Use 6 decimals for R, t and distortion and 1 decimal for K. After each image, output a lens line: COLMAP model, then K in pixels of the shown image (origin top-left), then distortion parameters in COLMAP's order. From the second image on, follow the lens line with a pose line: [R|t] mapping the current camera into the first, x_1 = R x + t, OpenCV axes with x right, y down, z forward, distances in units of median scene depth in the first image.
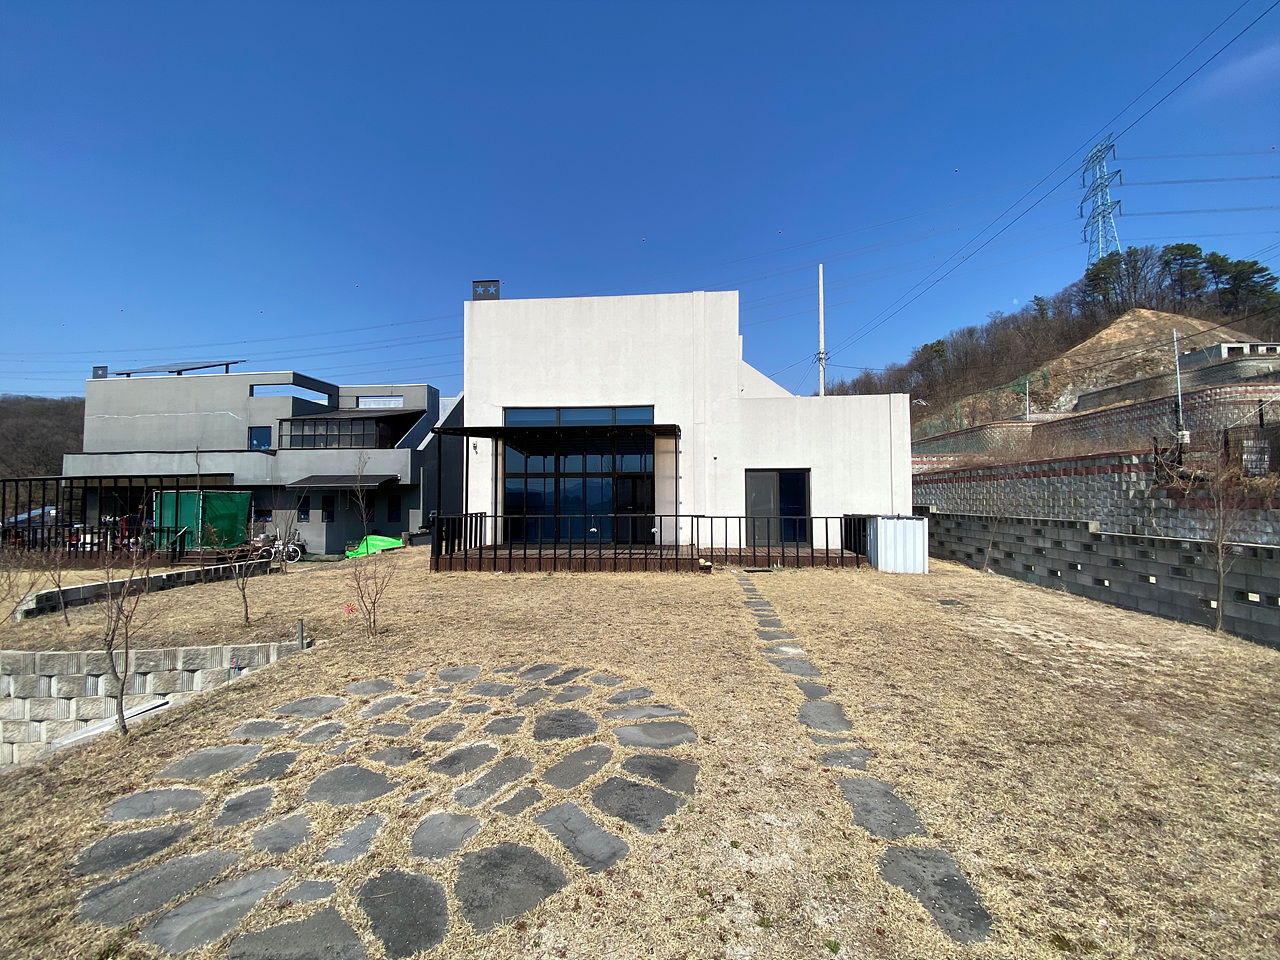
lens RADIAL K [[519.8, 0, 636.4], [0, 519.8, 479.6], [0, 0, 1]] dist [-0.014826, -0.008944]
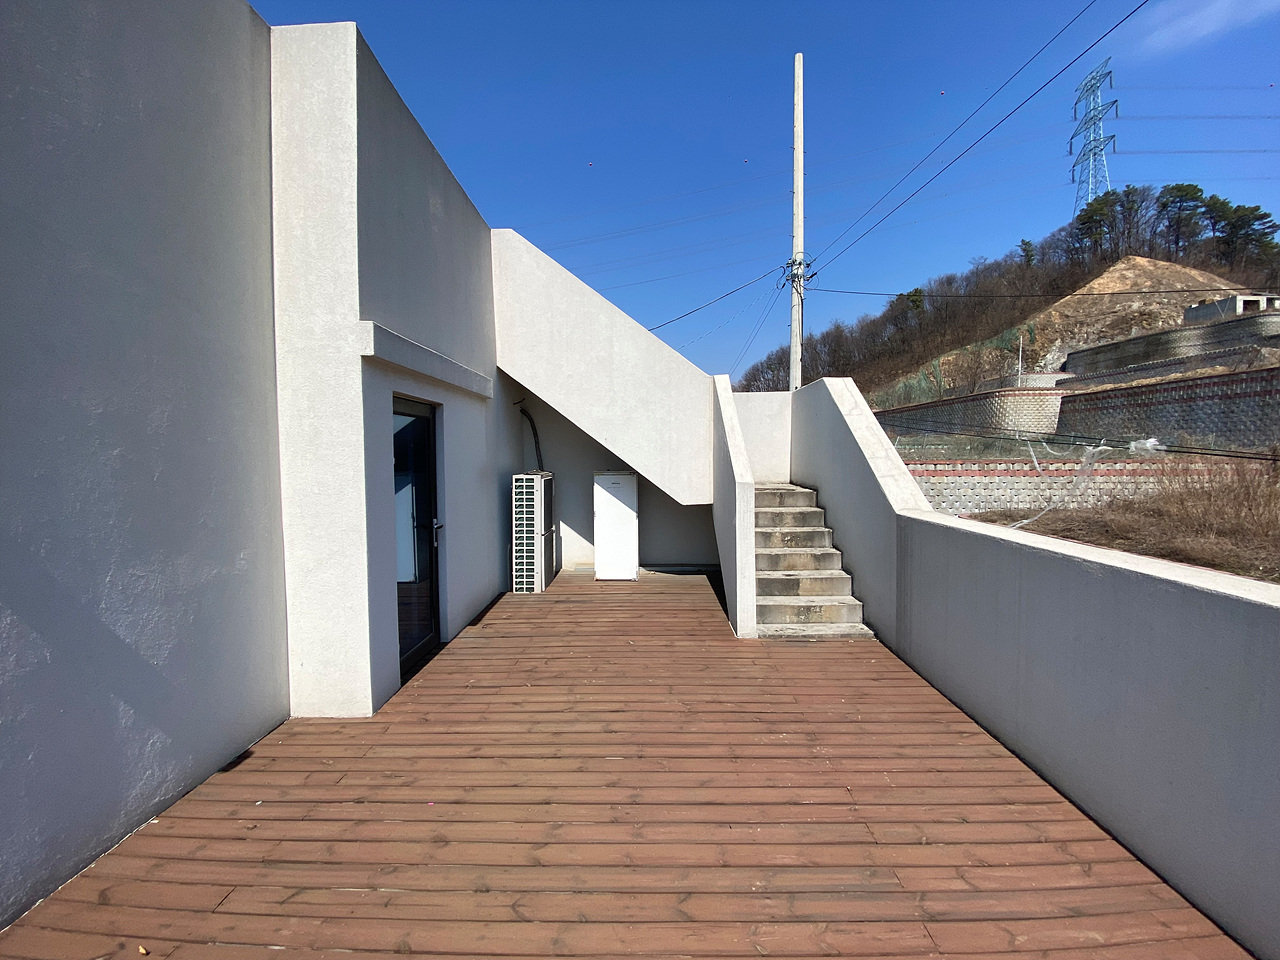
lens RADIAL K [[519.8, 0, 643.4], [0, 519.8, 487.7], [0, 0, 1]] dist [-0.014826, -0.008944]
pose [[0.997140, -0.013717, 0.074327, 0.117792], [0.006031, 0.994698, 0.102663, -0.062158], [-0.075341, -0.101921, 0.991935, 0.340446]]
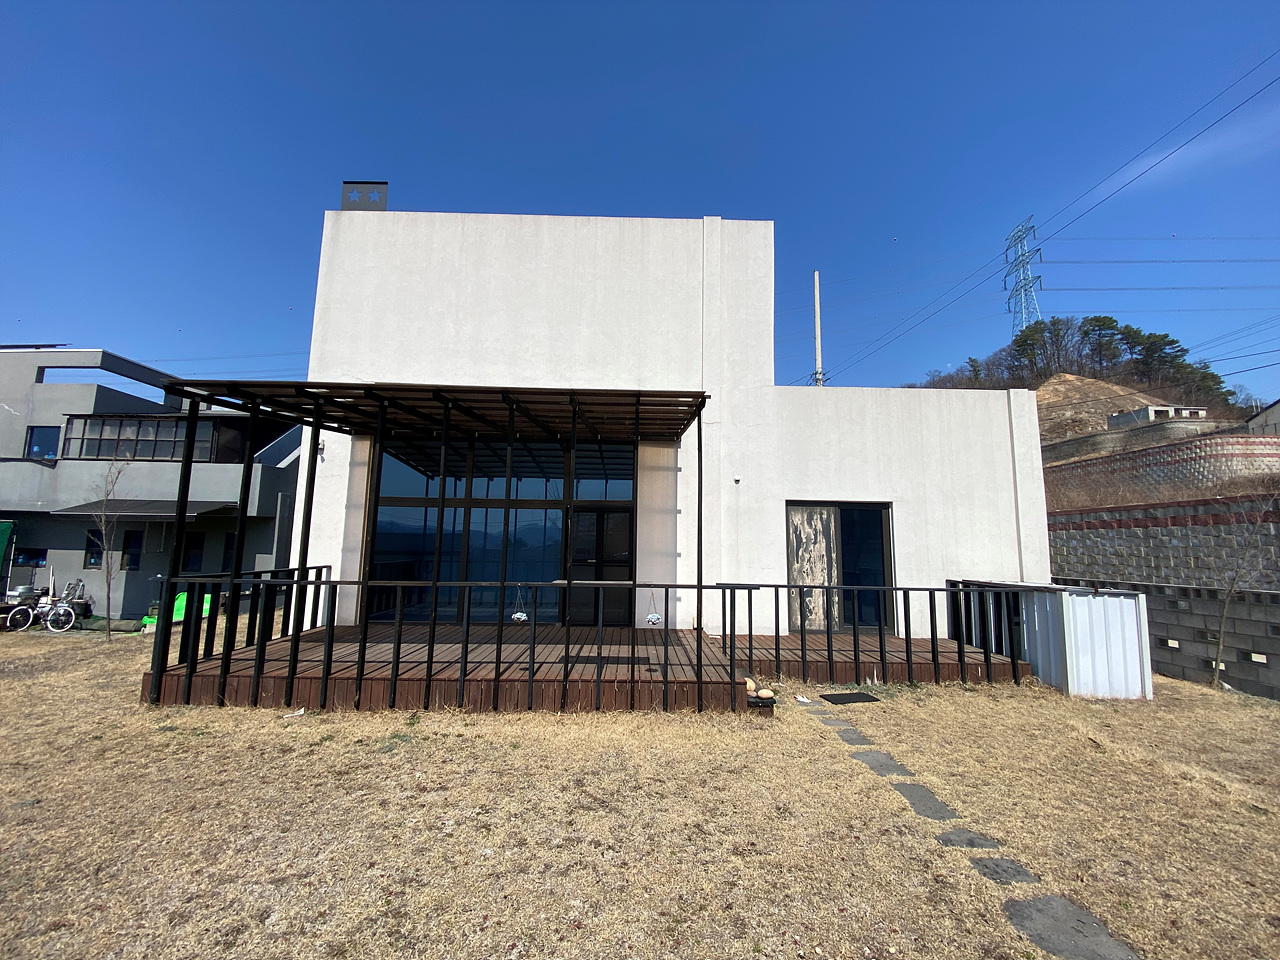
lens RADIAL K [[519.8, 0, 637.4], [0, 519.8, 481.4], [0, 0, 1]] dist [-0.014826, -0.008944]
pose [[0.993834, 0.033673, 0.105640, -0.008160], [-0.024720, 0.996079, -0.084946, 0.003785], [-0.108086, 0.081811, 0.990770, 0.135950]]
